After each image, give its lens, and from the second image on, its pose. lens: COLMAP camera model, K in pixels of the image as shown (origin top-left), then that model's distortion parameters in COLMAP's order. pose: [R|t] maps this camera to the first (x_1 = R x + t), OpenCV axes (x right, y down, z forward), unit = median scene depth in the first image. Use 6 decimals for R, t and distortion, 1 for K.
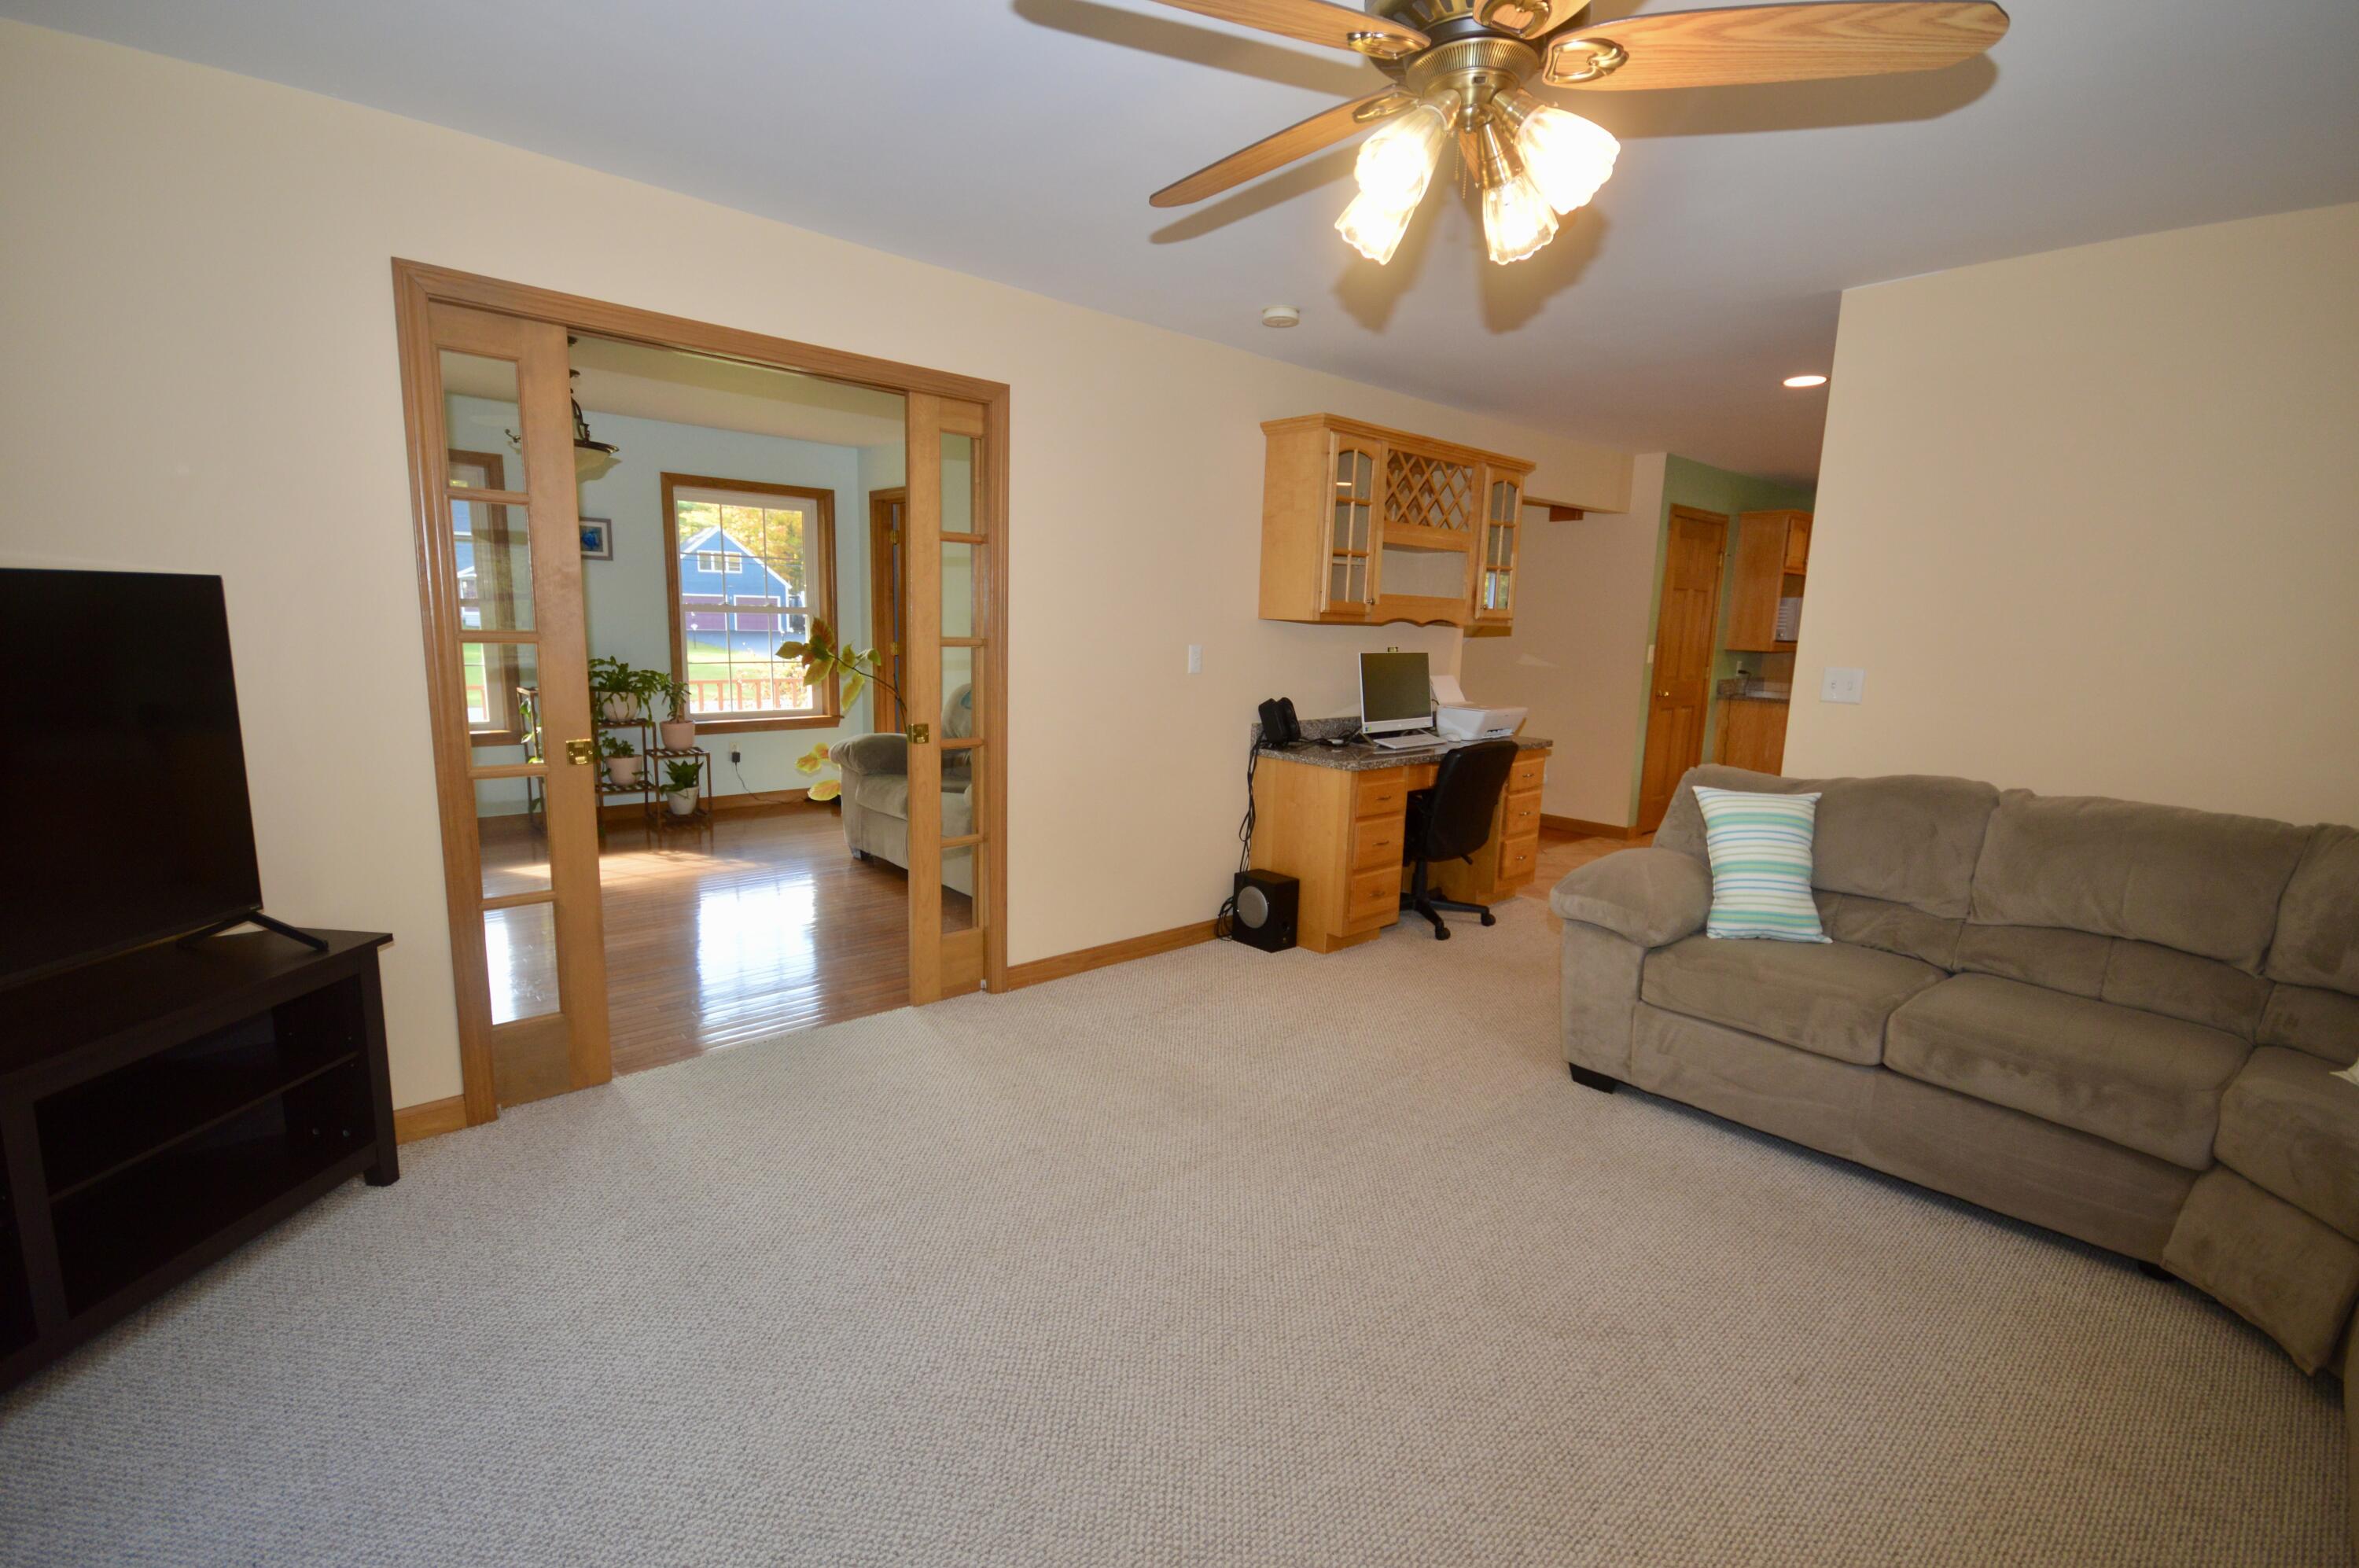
lens RADIAL K [[1053.1, 0, 1179.5], [0, 1053.1, 784.0], [0, 0, 1]] dist [0.000669, -0.004058]
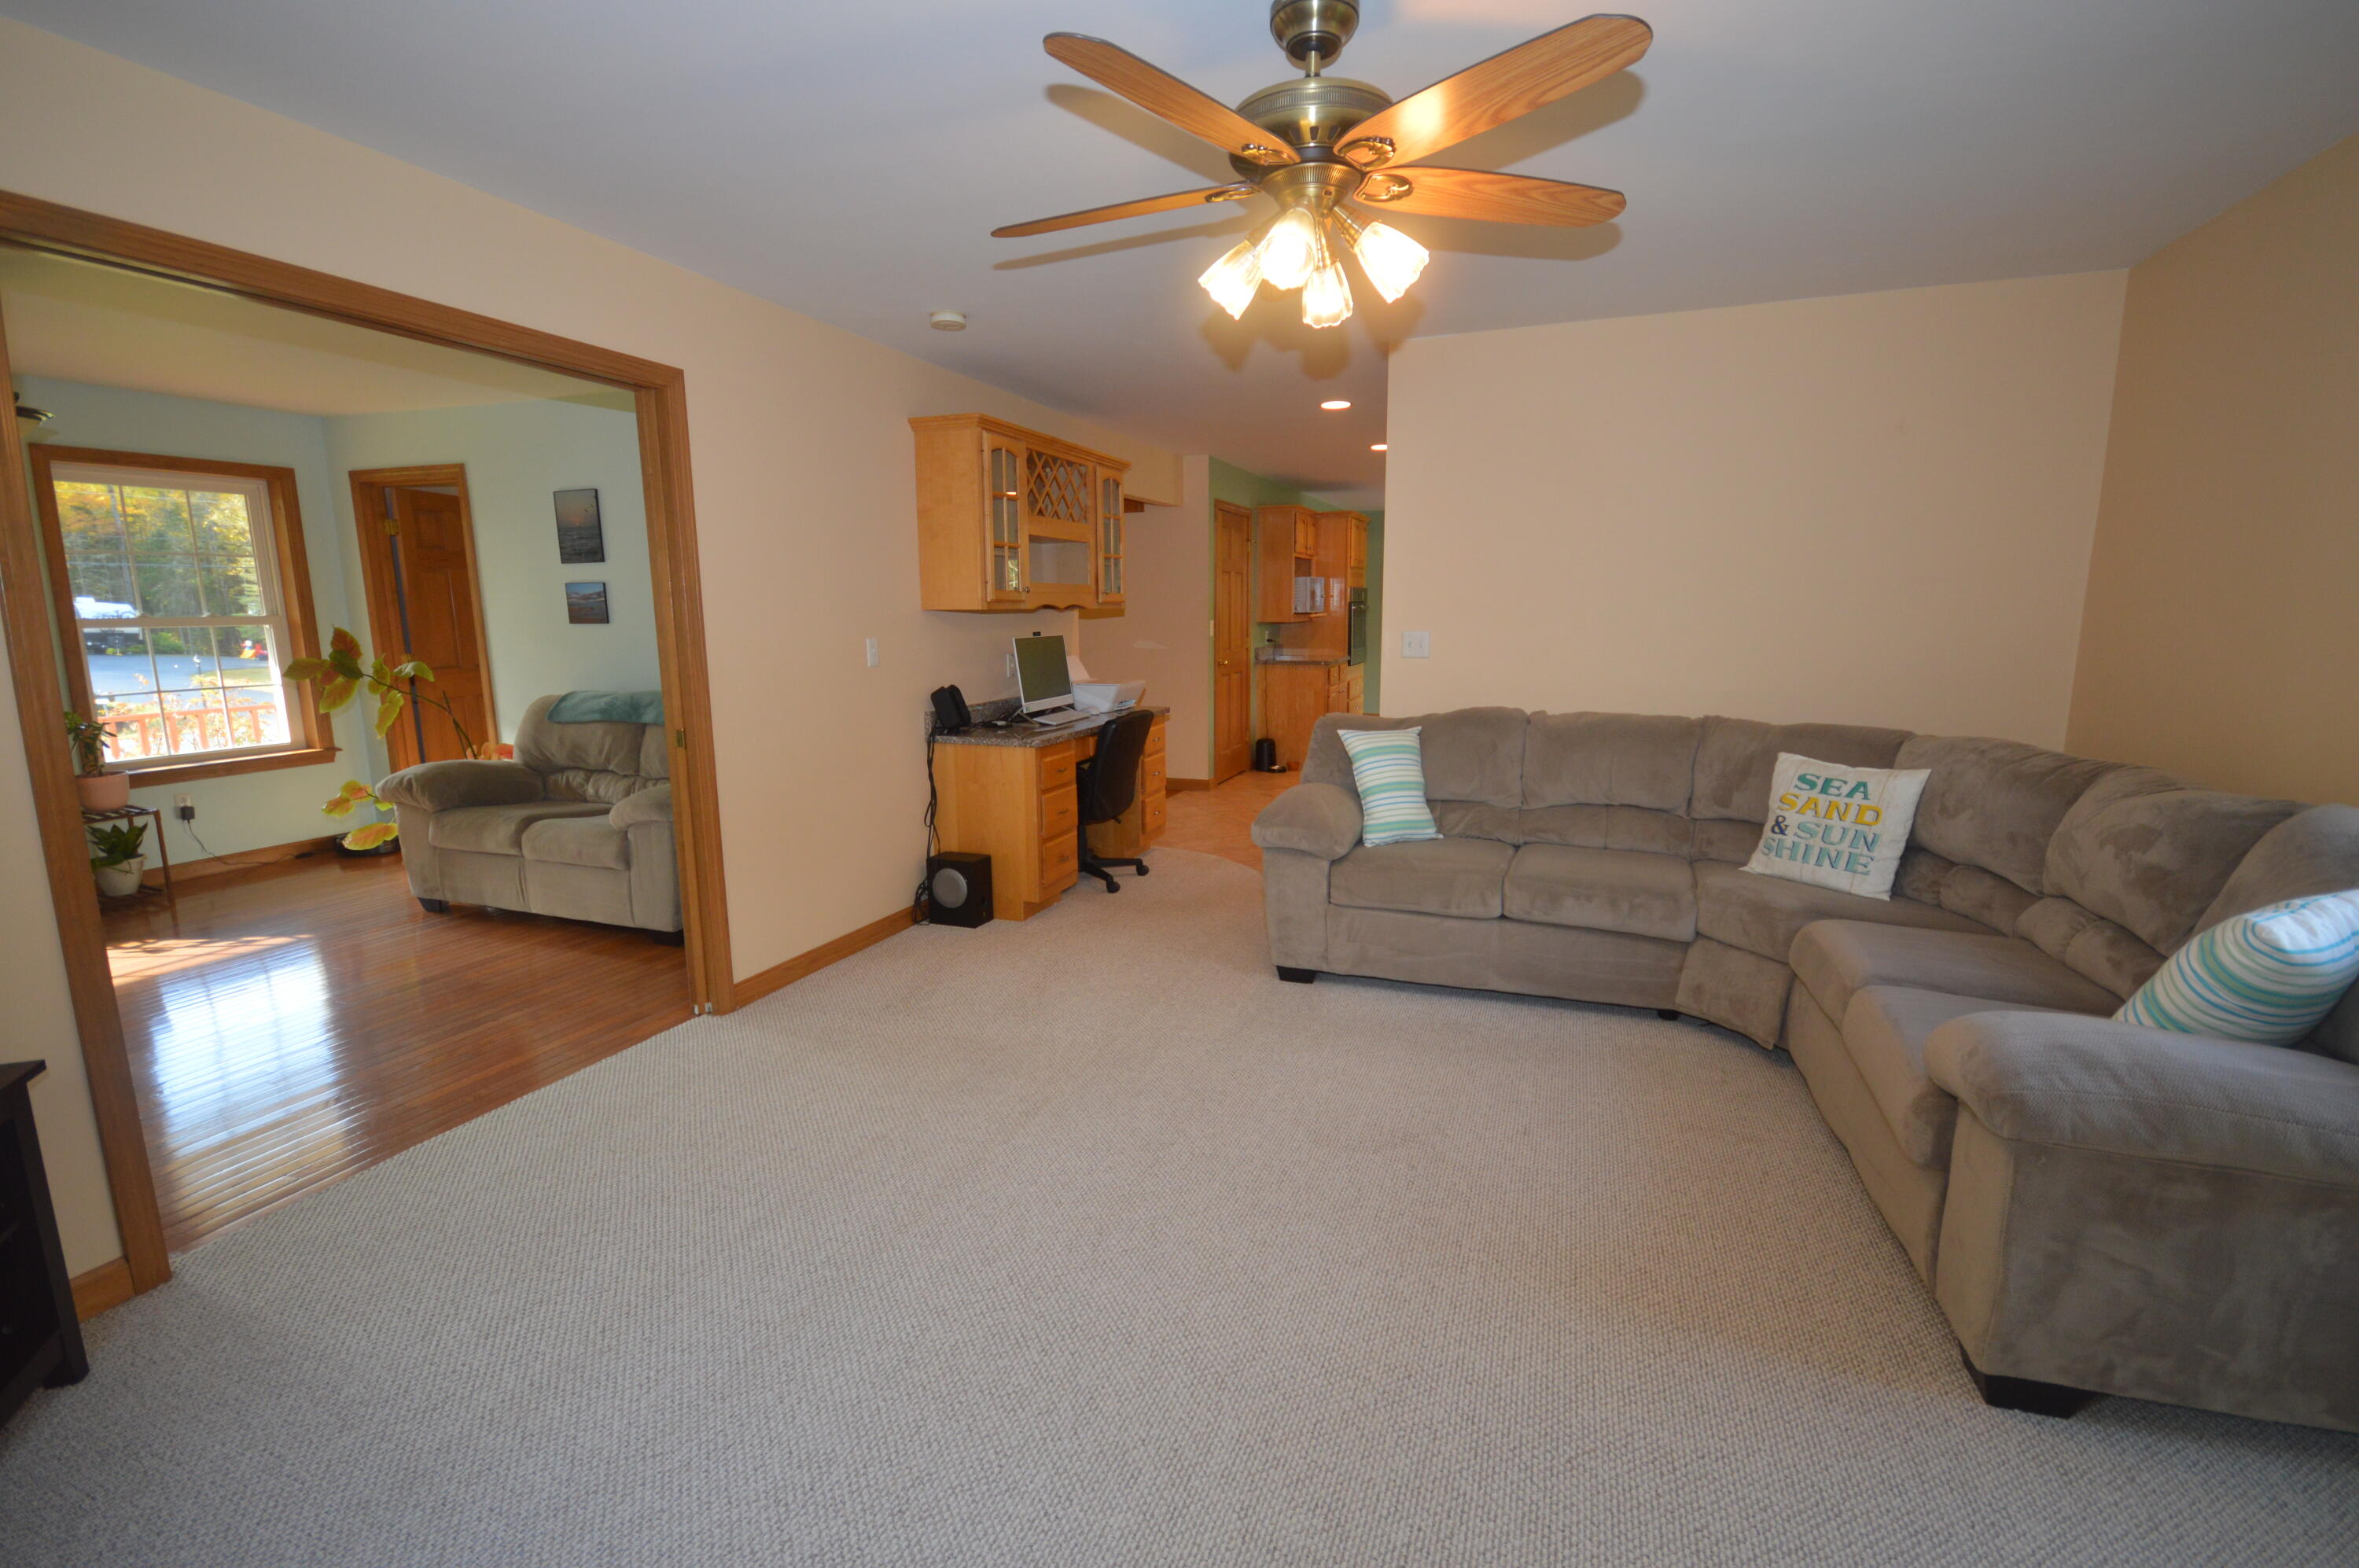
lens RADIAL K [[1053.1, 0, 1179.5], [0, 1053.1, 784.0], [0, 0, 1]] dist [0.000669, -0.004058]
pose [[0.887870, -0.108747, 0.447057, -0.187977], [0.103003, 0.993984, 0.037221, -0.000386], [-0.448416, 0.013001, 0.893731, -0.029125]]
